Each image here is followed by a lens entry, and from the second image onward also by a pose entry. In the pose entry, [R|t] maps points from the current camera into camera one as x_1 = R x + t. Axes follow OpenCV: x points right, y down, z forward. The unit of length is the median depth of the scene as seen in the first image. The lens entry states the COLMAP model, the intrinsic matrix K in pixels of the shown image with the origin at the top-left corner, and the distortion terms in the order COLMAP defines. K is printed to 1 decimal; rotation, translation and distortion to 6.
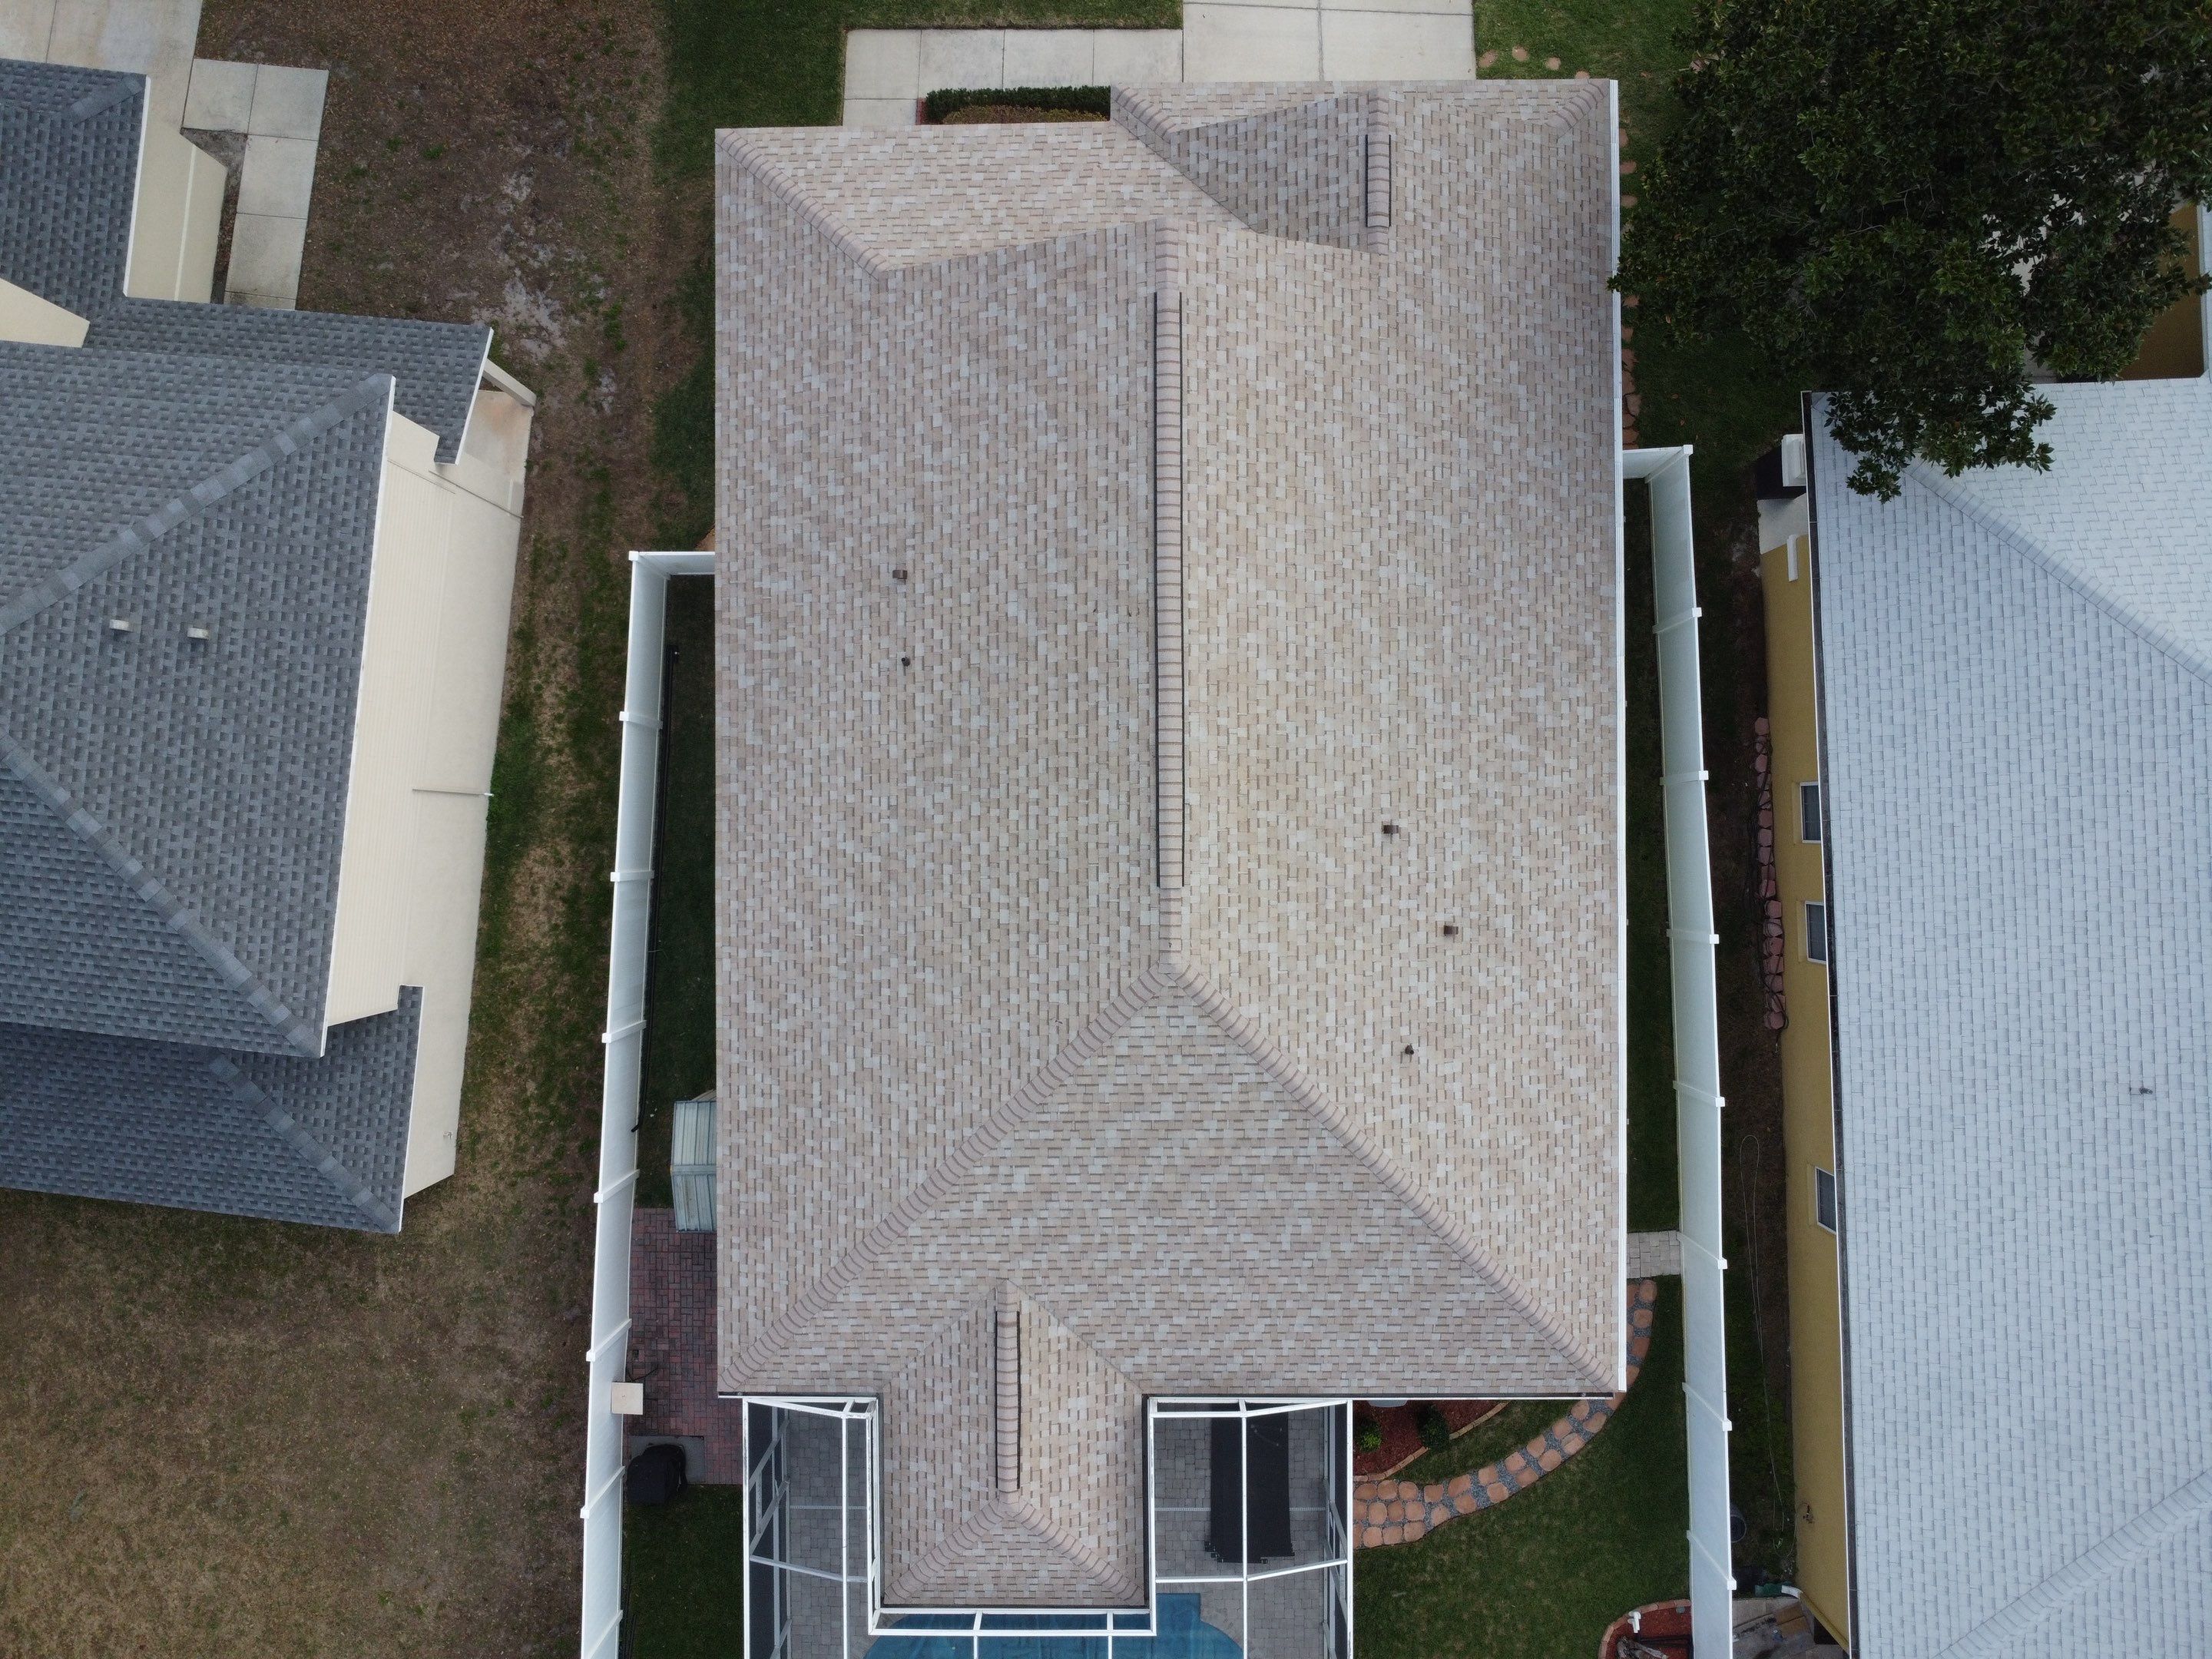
lens RADIAL K [[1606.1, 0, 1096.9], [0, 1606.1, 819.0], [0, 0, 1]] dist [-0.030959, -0.000929]
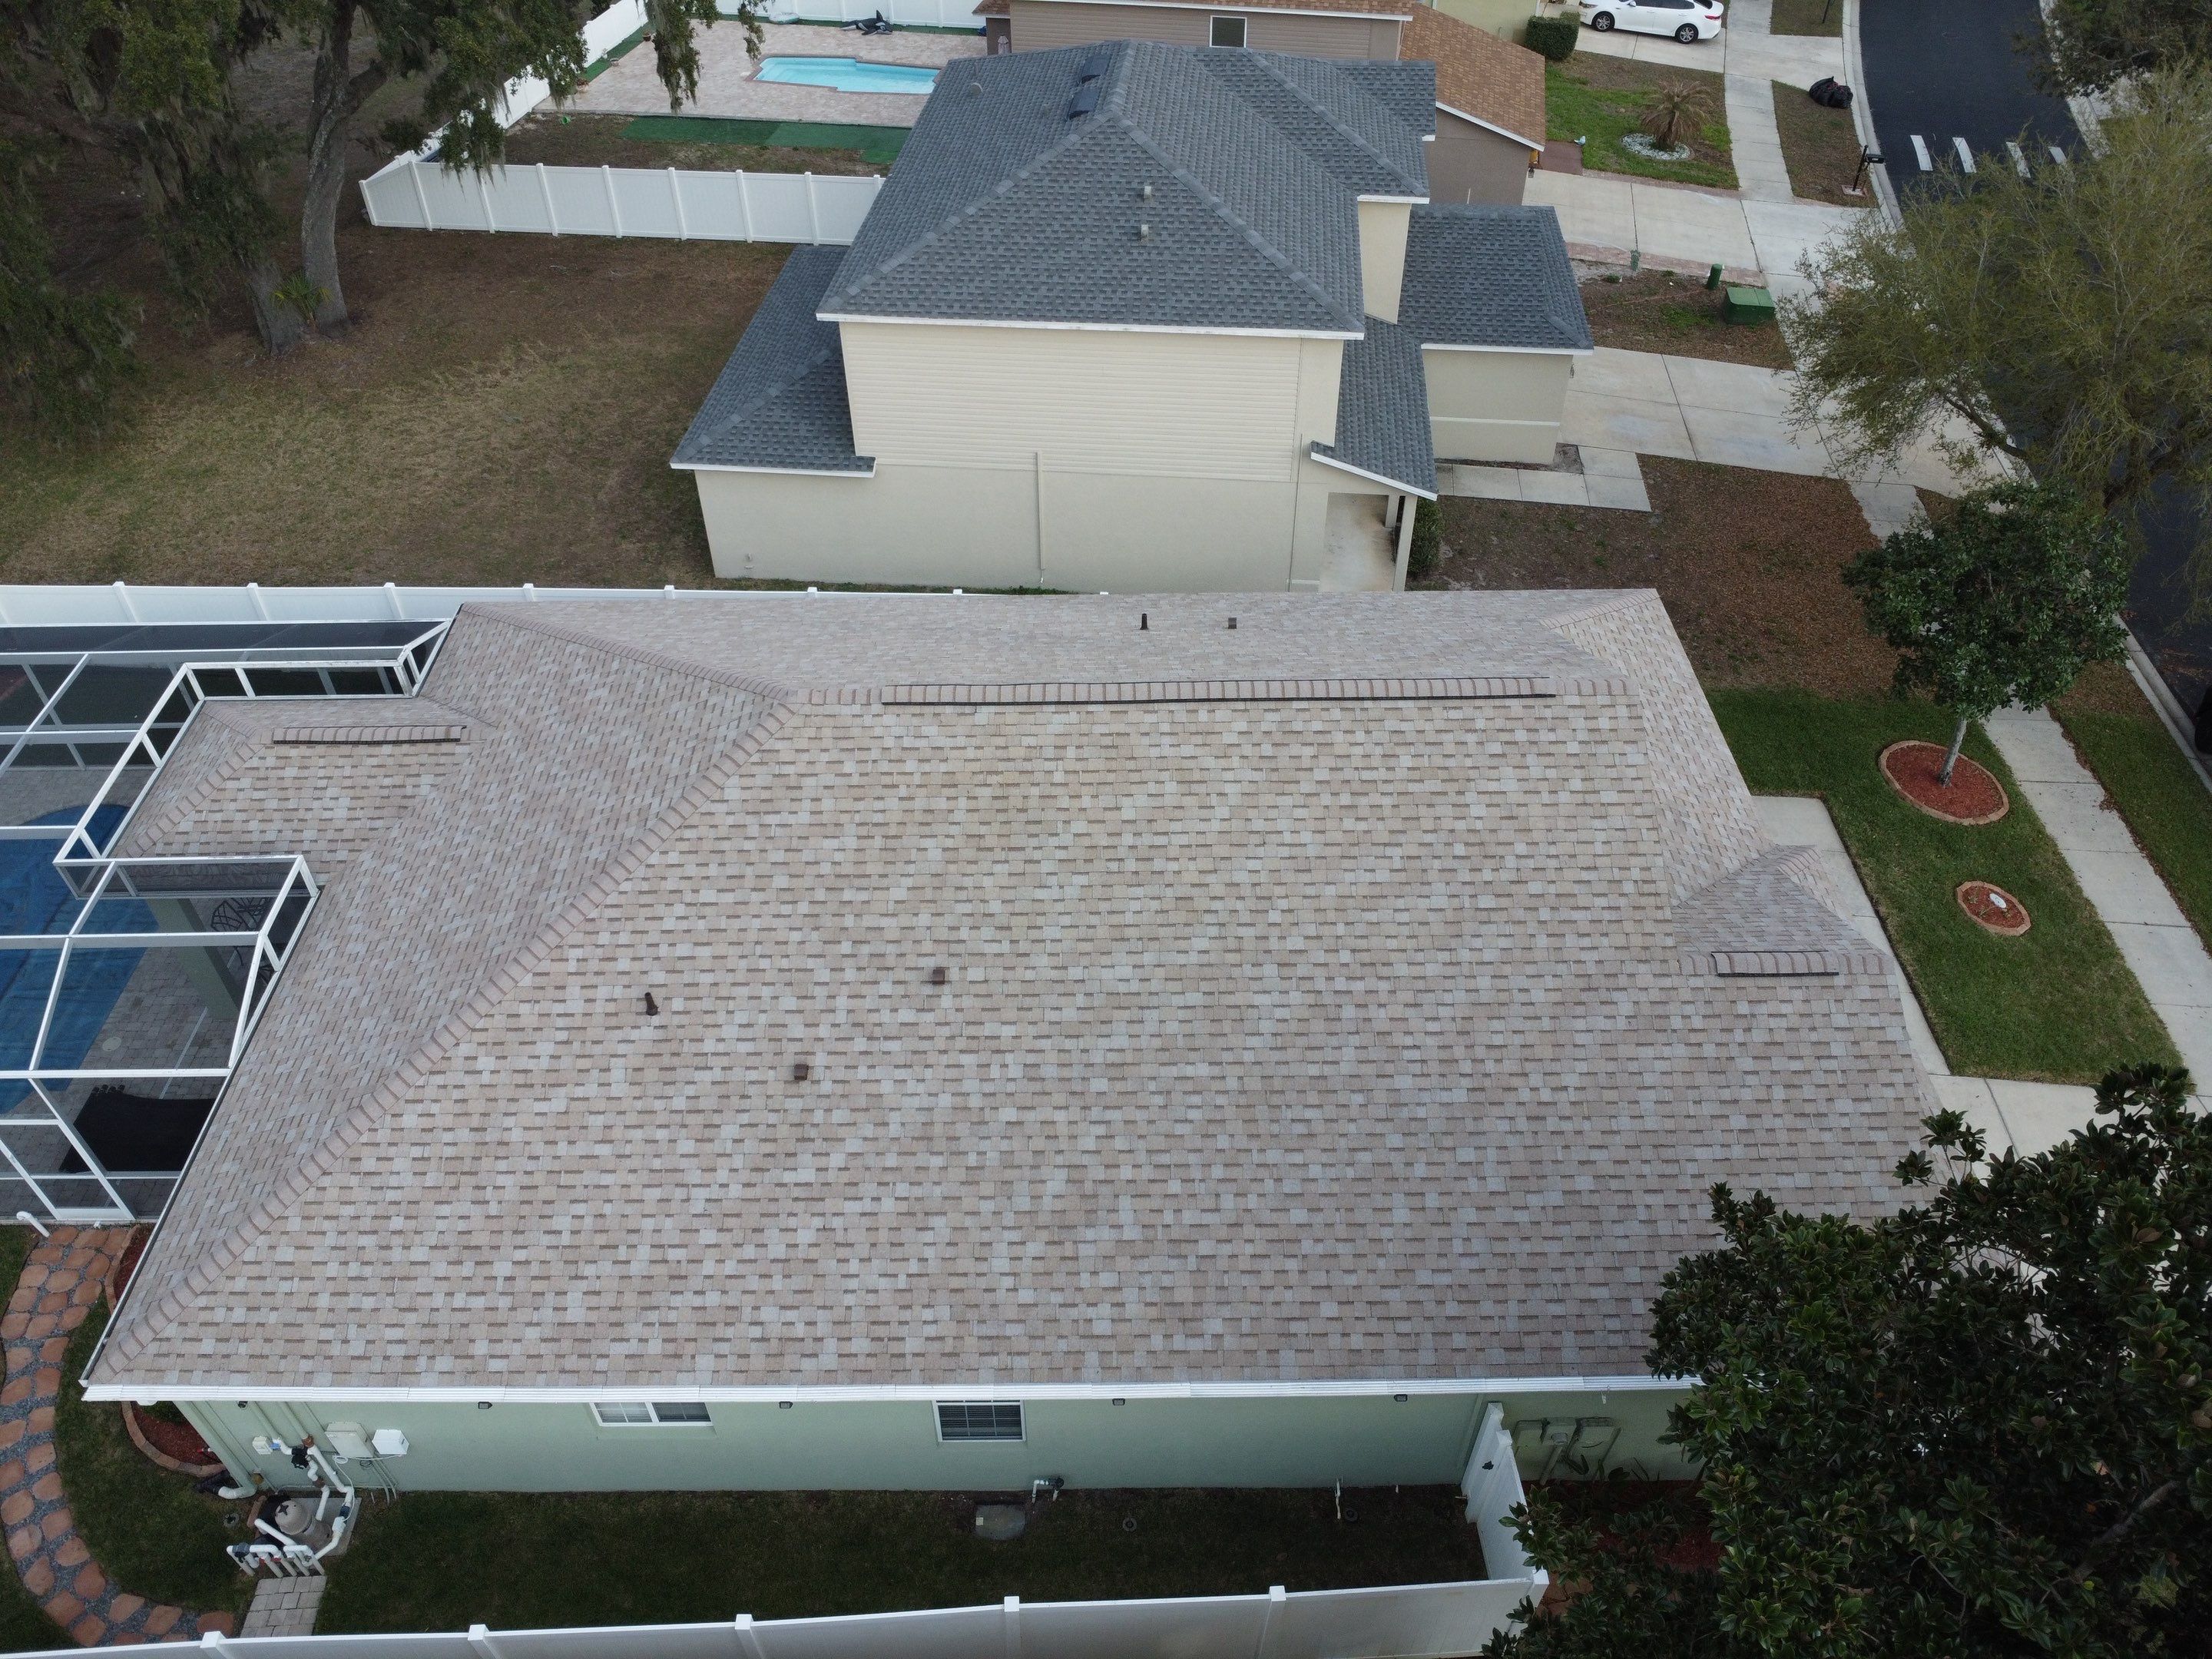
lens RADIAL K [[1606.1, 0, 1097.2], [0, 1606.1, 821.1], [0, 0, 1]] dist [-0.030959, -0.000929]
pose [[0.001642, 0.691812, -0.722076, 0.654241], [-0.999851, 0.013528, 0.010688, -0.075387], [0.017162, 0.721951, 0.691731, 0.386250]]
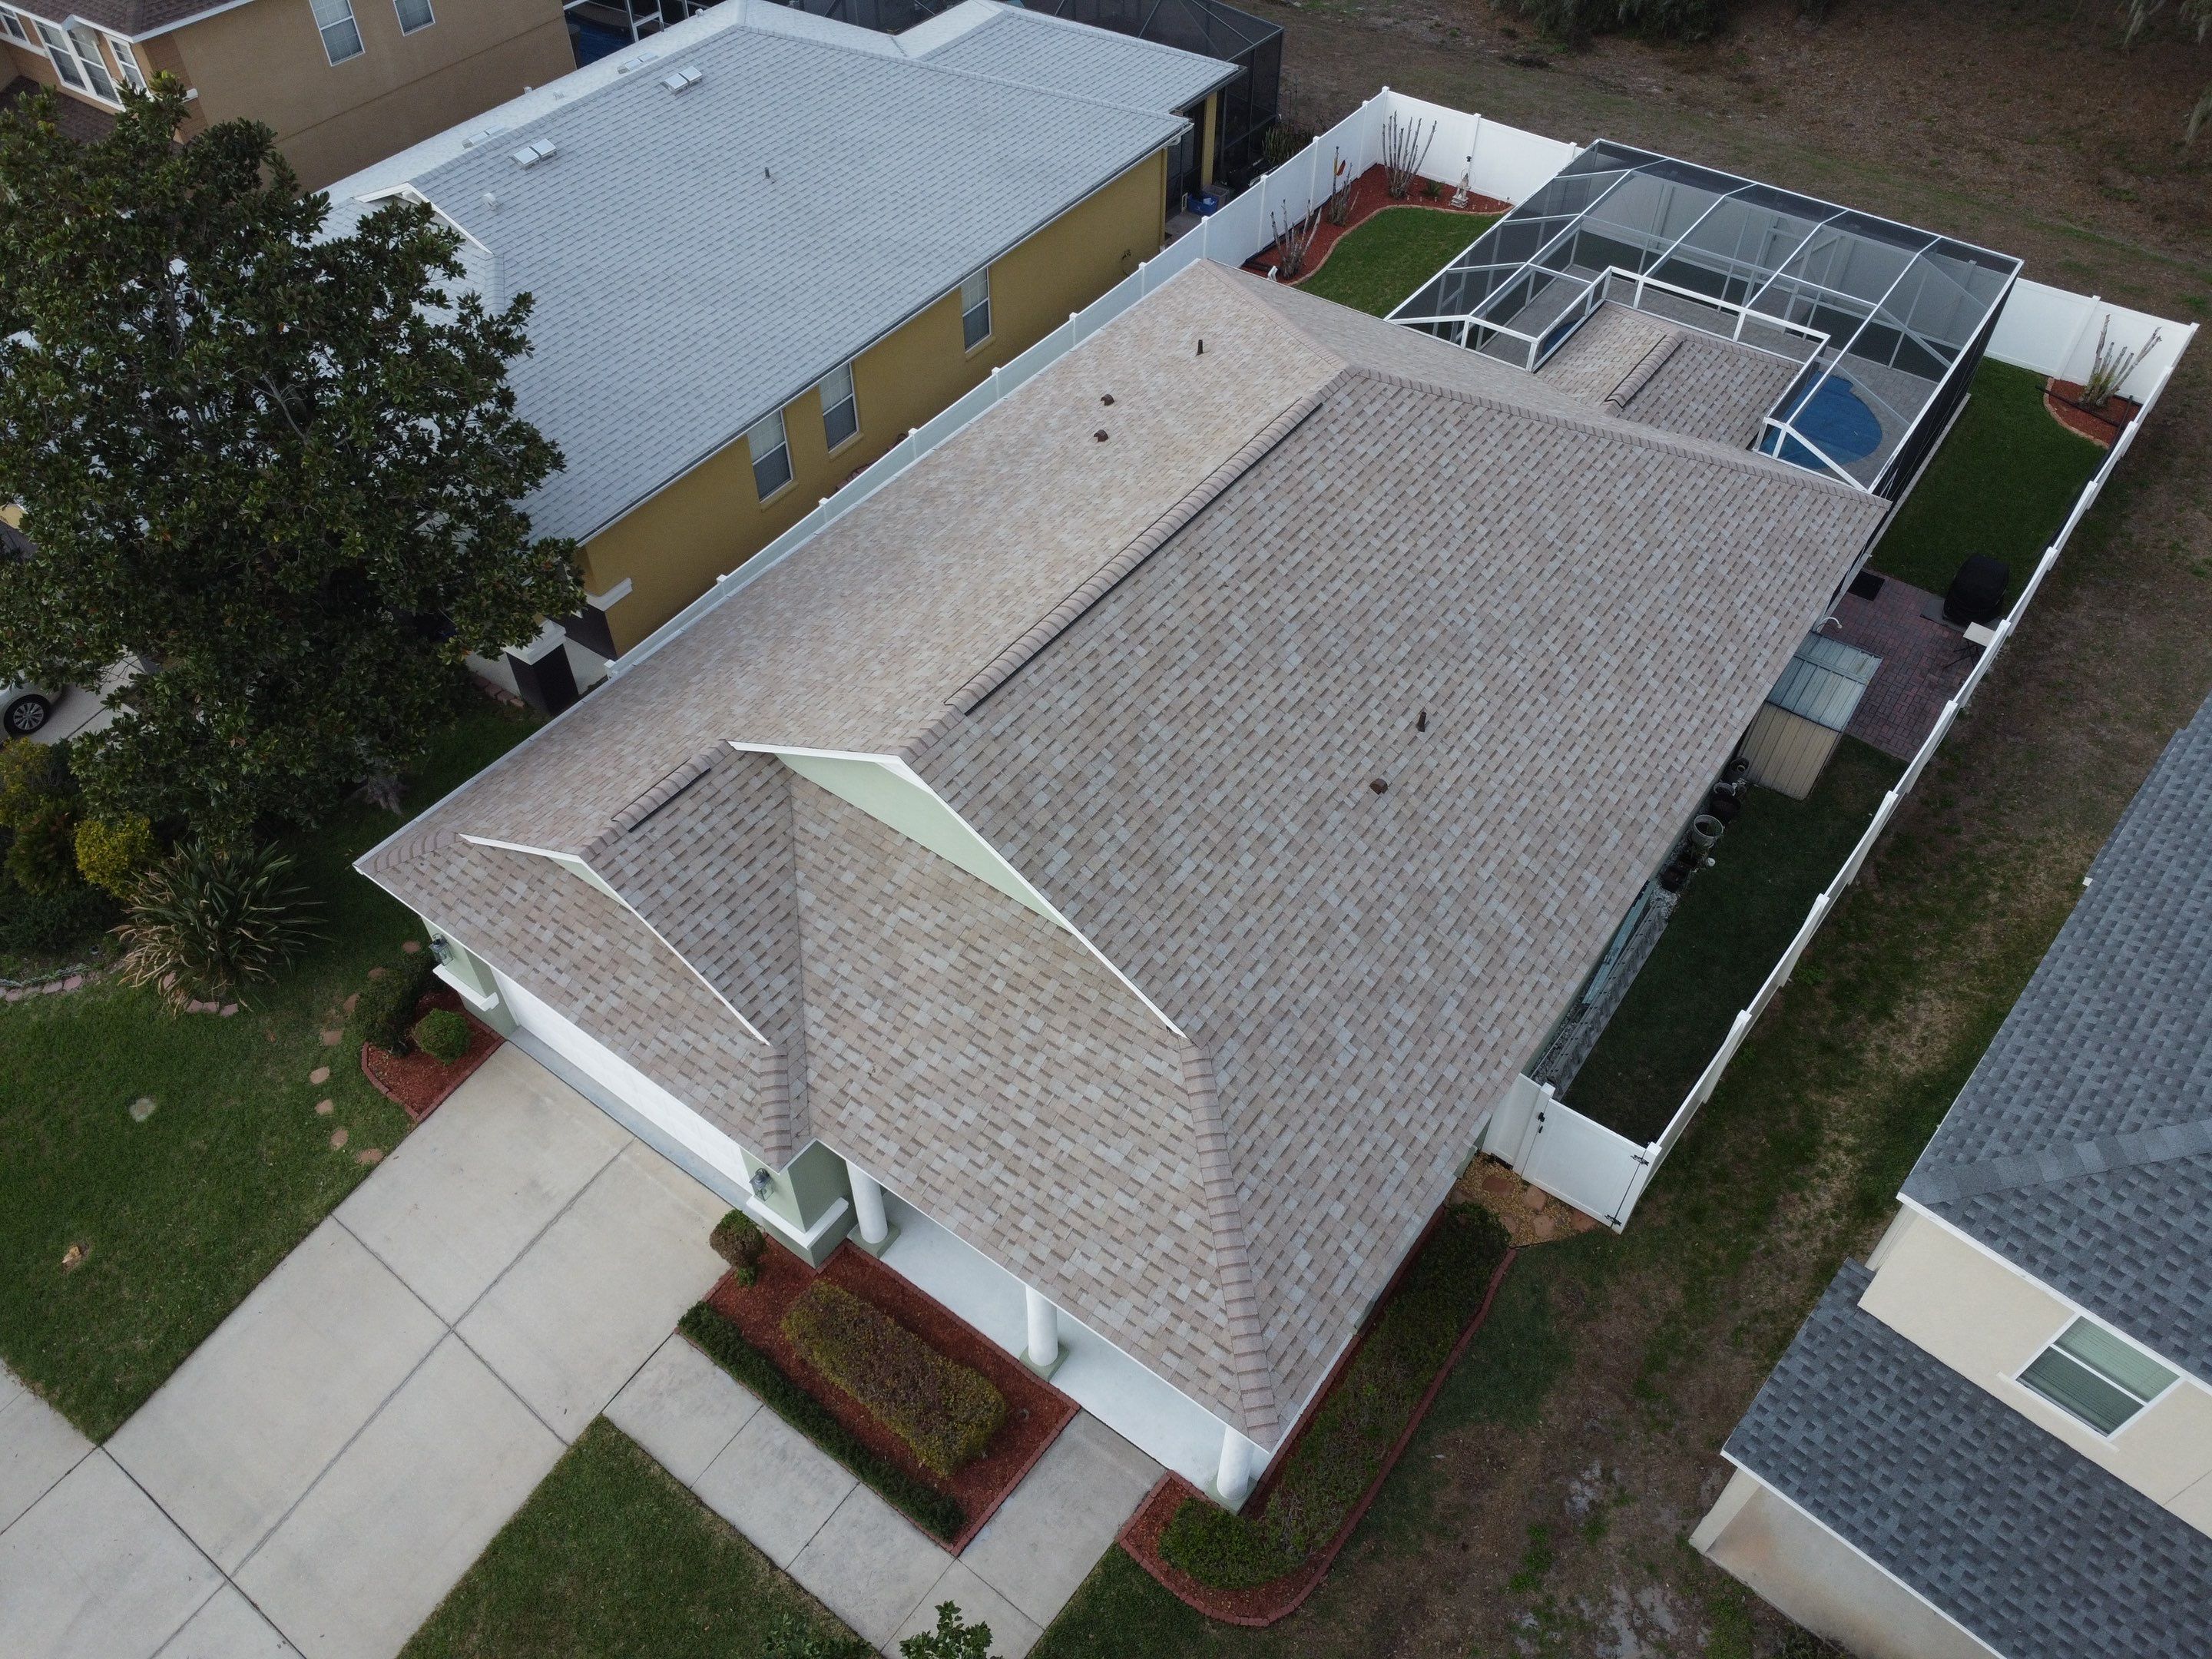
lens RADIAL K [[1606.1, 0, 1092.5], [0, 1606.1, 820.3], [0, 0, 1]] dist [-0.030959, -0.000929]
pose [[-0.802966, -0.423663, 0.419233, -0.356509], [0.595894, -0.585402, 0.549741, -0.705238], [0.012515, 0.691242, 0.722515, 0.372689]]
